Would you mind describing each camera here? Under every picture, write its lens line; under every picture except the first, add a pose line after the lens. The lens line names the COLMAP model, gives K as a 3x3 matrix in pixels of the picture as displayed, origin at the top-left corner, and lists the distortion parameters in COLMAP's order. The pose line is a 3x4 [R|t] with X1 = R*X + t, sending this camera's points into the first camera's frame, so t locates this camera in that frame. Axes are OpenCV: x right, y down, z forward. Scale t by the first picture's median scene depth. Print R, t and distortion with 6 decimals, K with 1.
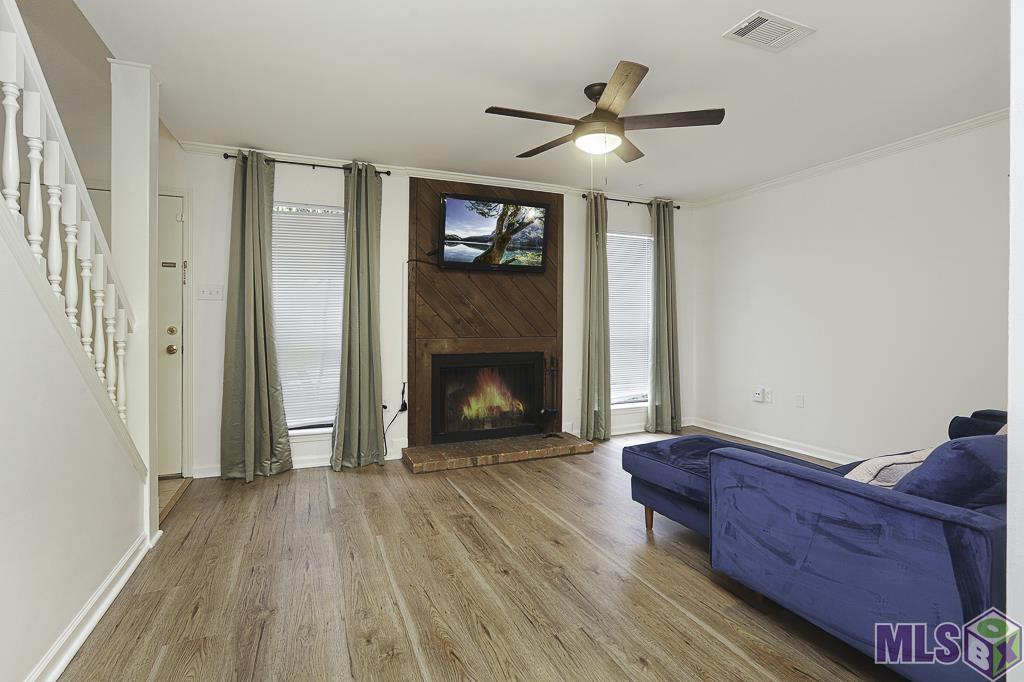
lens RADIAL K [[485.4, 0, 508.2], [0, 485.4, 323.4], [0, 0, 1]] dist [-0.040166, 0.019115]
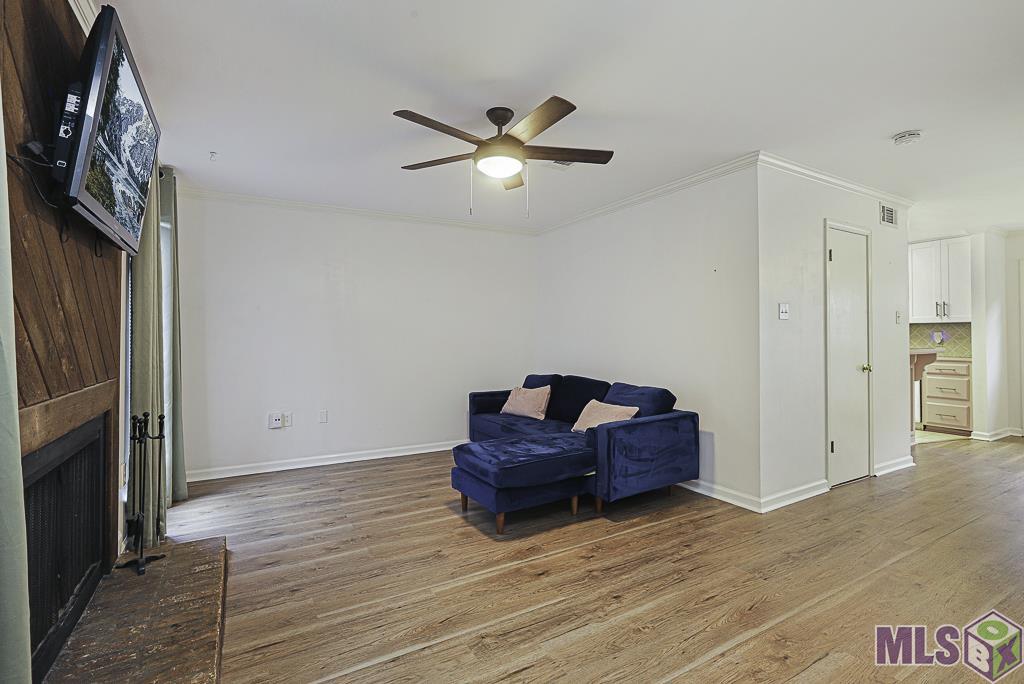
lens RADIAL K [[479.1, 0, 512.7], [0, 479.1, 334.4], [0, 0, 1]] dist [-0.049019, 0.024470]
pose [[-0.130096, 0.007533, 0.991473, -0.703168], [0.006746, 0.999955, -0.006712, -0.019725], [-0.991478, 0.005815, -0.130141, 0.982625]]
